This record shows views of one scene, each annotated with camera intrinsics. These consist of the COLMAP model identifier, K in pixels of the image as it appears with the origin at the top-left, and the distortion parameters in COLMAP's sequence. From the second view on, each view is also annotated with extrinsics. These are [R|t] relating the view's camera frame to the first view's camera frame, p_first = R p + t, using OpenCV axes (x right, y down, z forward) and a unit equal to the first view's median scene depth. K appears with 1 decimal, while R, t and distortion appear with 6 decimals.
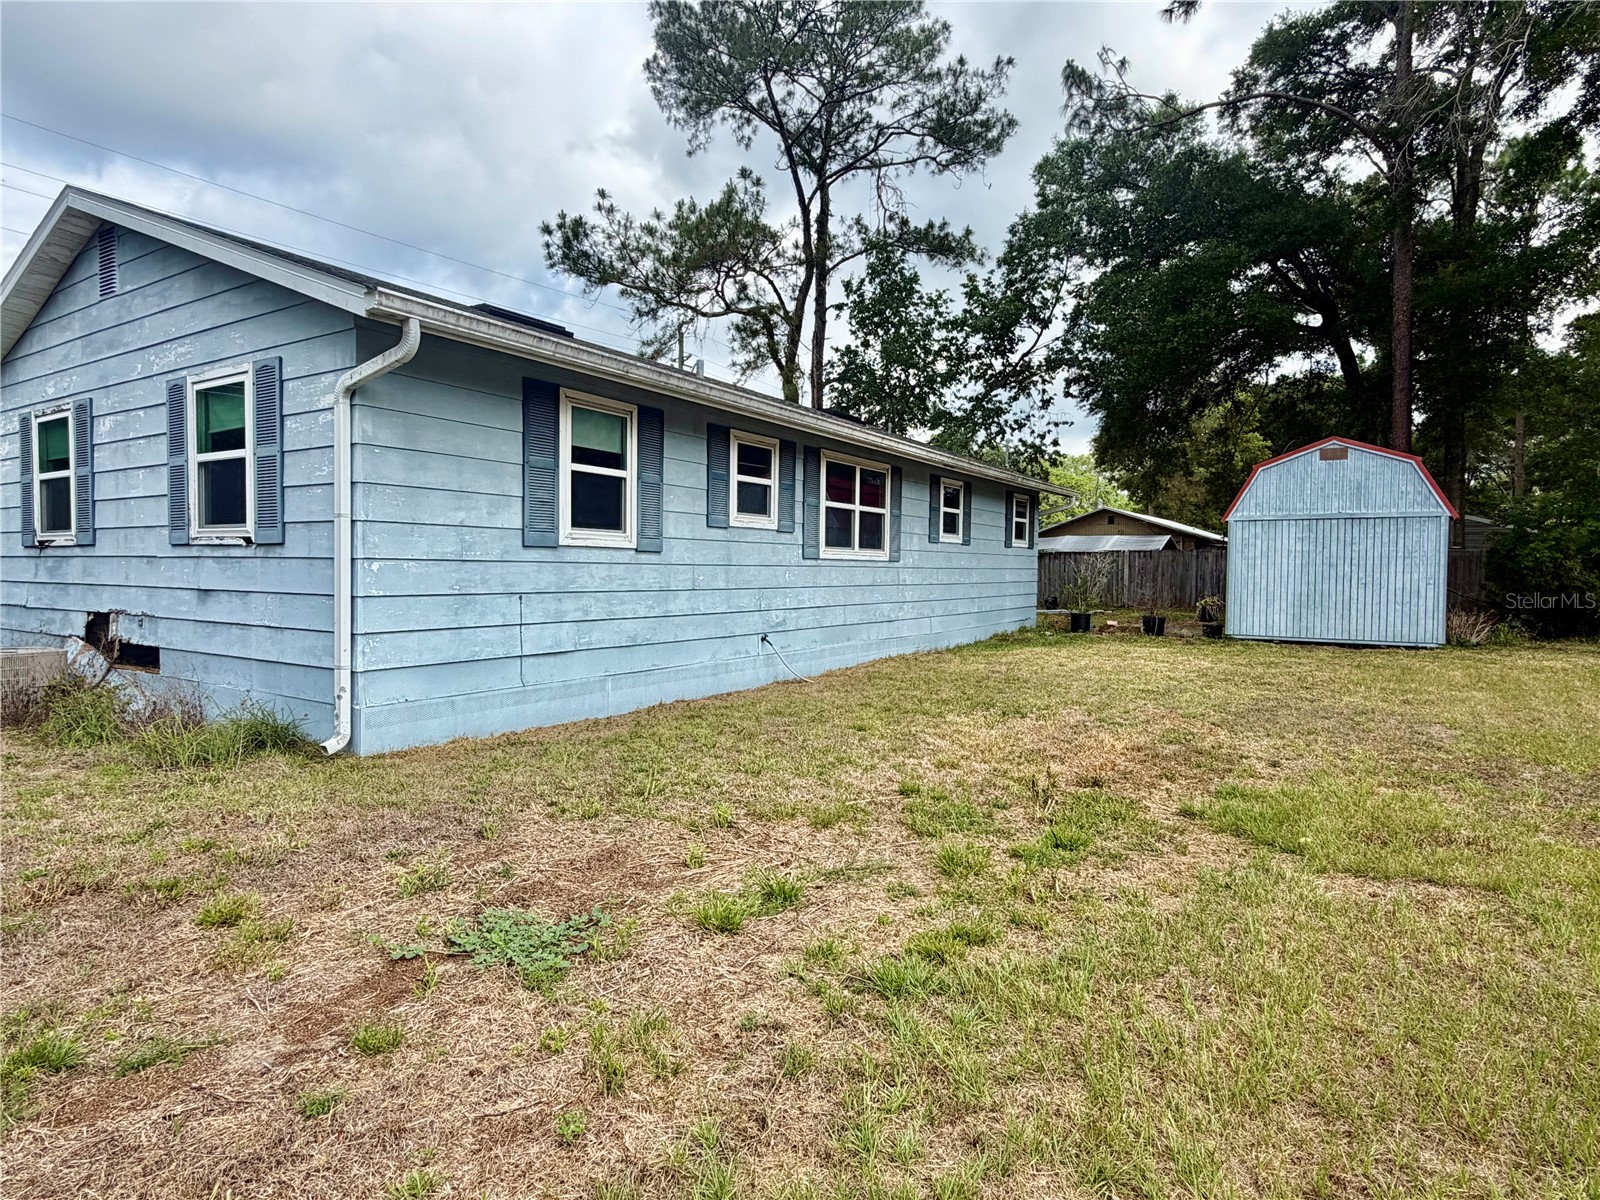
lens RADIAL K [[873.7, 0, 794.9], [0, 873.7, 602.3], [0, 0, 1]] dist [0.003718, -0.000487]
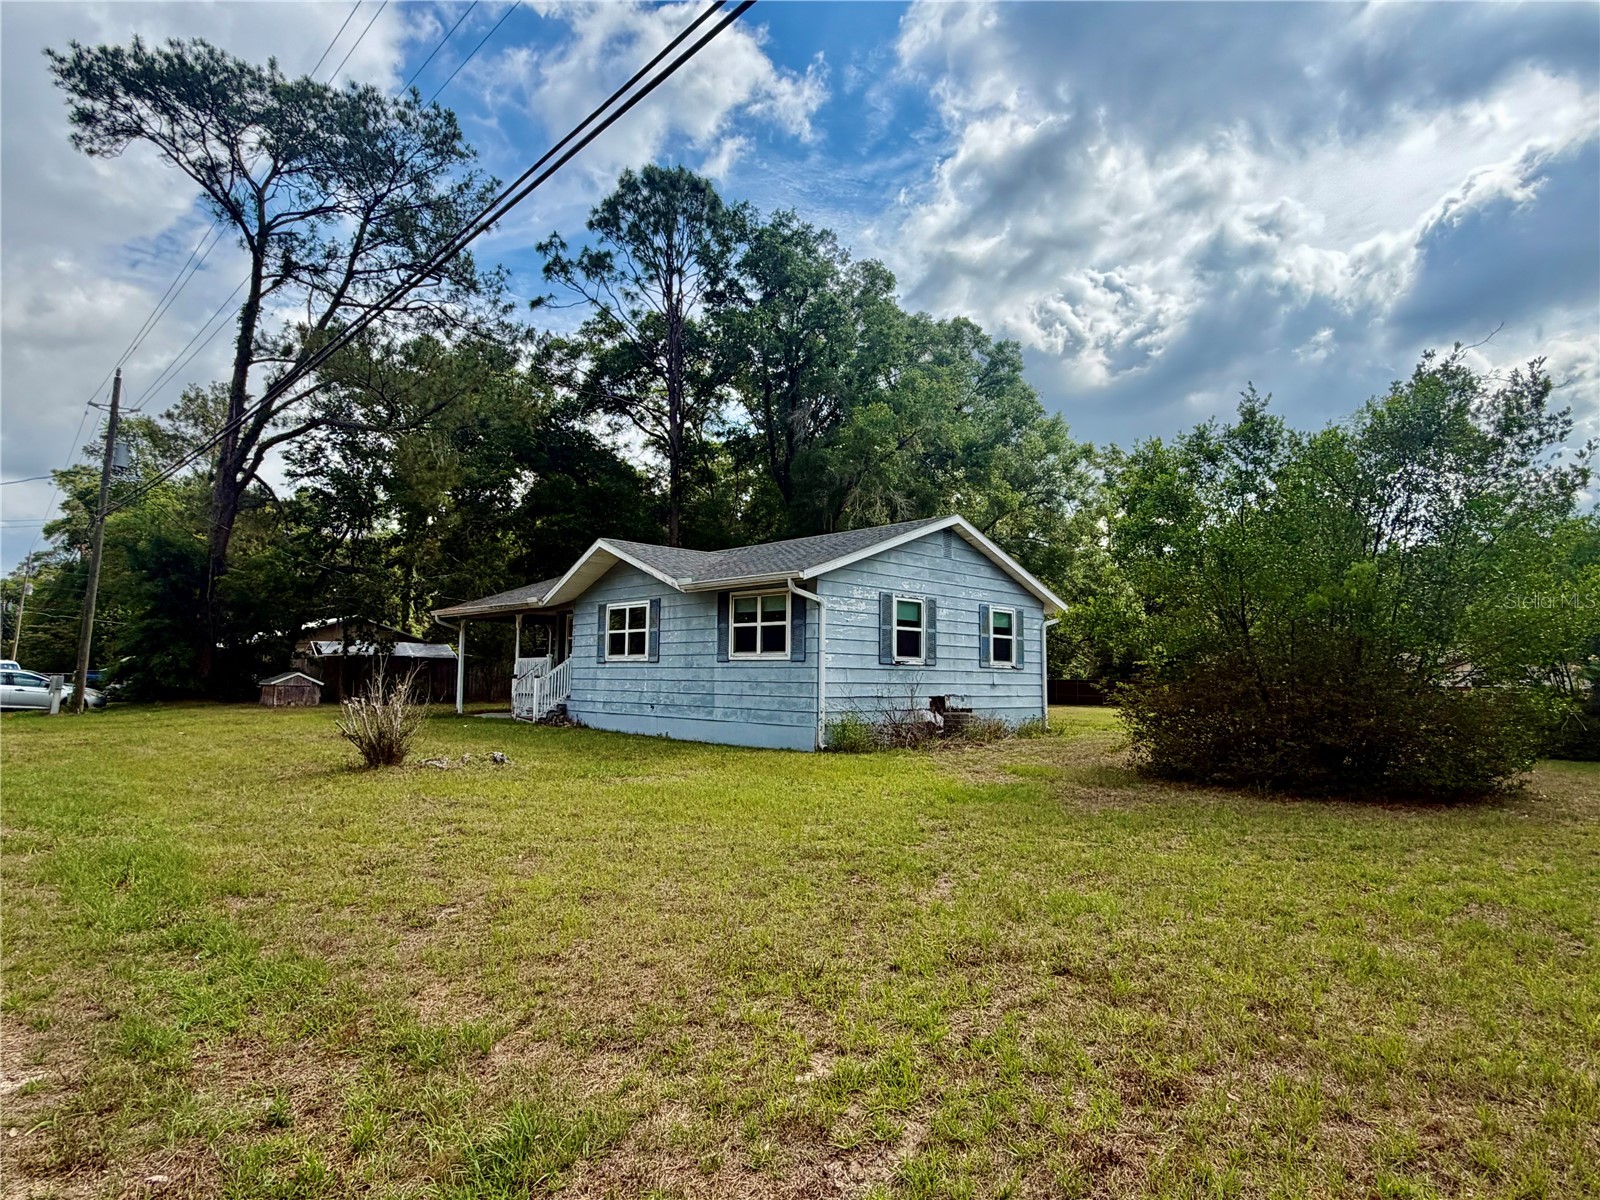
lens RADIAL K [[873.7, 0, 794.9], [0, 873.7, 602.3], [0, 0, 1]] dist [0.003718, -0.000487]
pose [[0.237013, 0.076847, 0.968462, -3.027168], [0.021917, 0.996190, -0.084411, -0.046596], [-0.971259, 0.041233, 0.234426, 0.837471]]
